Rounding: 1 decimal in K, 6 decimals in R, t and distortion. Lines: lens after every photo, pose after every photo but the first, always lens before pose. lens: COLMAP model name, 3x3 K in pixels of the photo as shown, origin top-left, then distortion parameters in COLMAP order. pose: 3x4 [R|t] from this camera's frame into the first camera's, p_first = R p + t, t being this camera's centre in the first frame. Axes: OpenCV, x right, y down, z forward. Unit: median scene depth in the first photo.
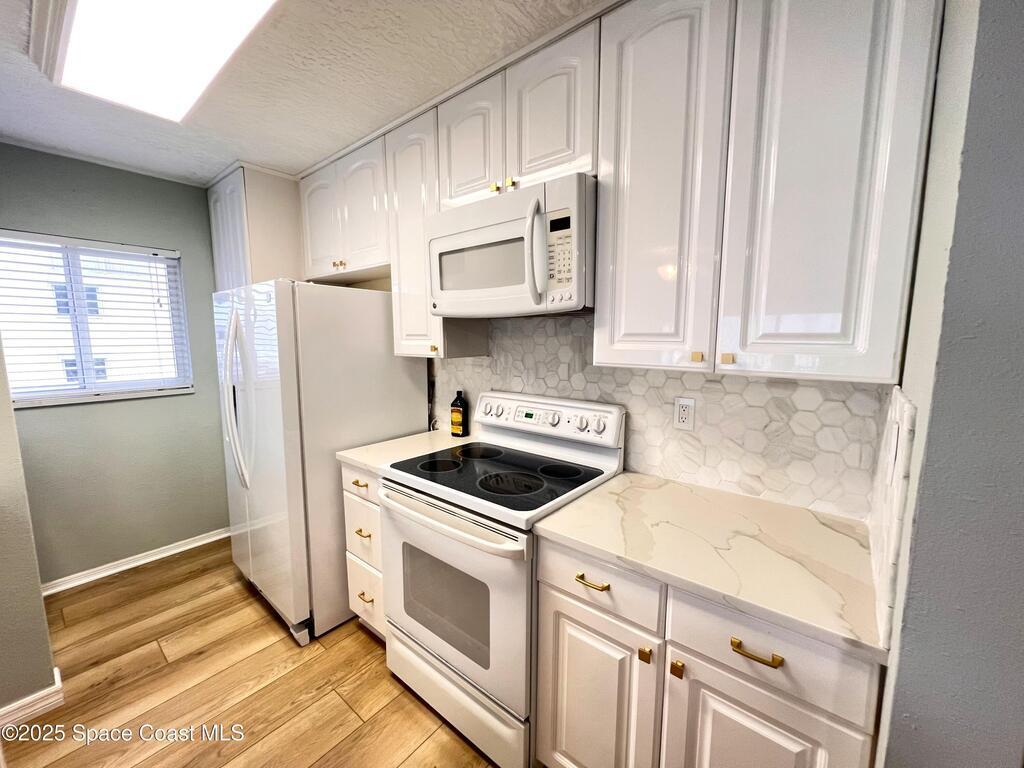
lens RADIAL K [[410.5, 0, 513.9], [0, 410.5, 385.2], [0, 0, 1]] dist [-0.002222, 0.000564]
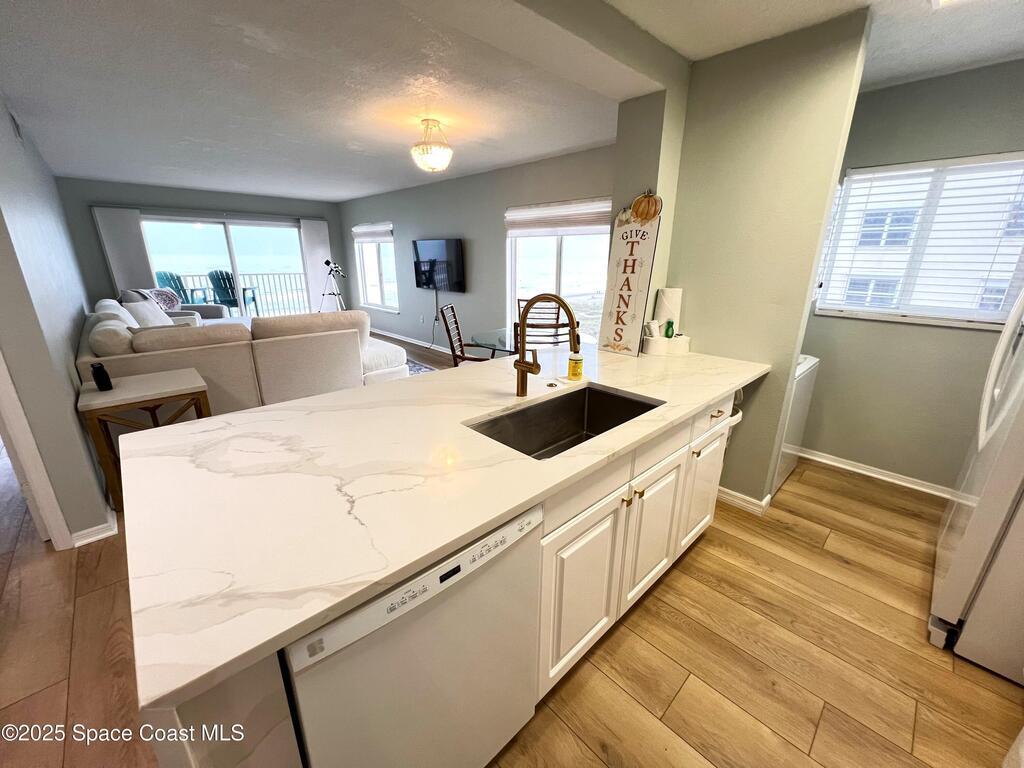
lens RADIAL K [[410.5, 0, 513.9], [0, 410.5, 385.2], [0, 0, 1]] dist [-0.002222, 0.000564]
pose [[-0.123448, 0.297855, -0.946595, 0.250052], [-0.130001, 0.940817, 0.312991, -0.013652], [0.983799, 0.161696, -0.077420, 0.151643]]
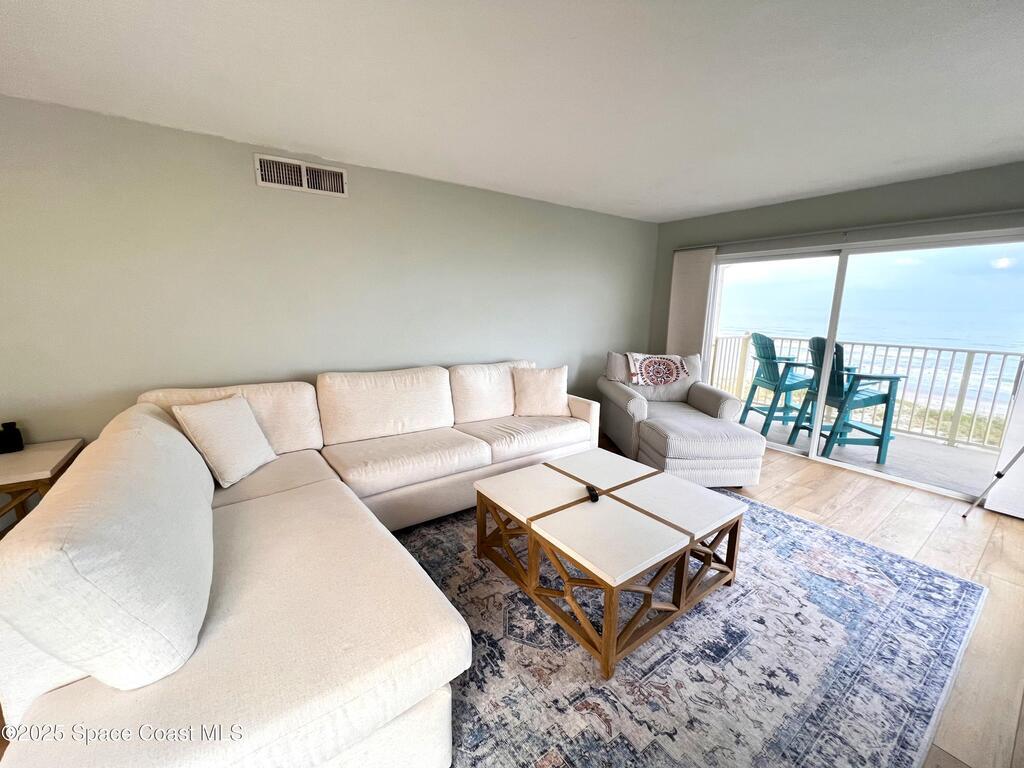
lens RADIAL K [[410.5, 0, 513.9], [0, 410.5, 385.2], [0, 0, 1]] dist [-0.002222, 0.000564]
pose [[-0.965435, -0.058120, 0.254083, -2.659678], [0.023938, 0.950930, 0.308478, 0.083428], [-0.259544, 0.303898, -0.916670, -0.664591]]
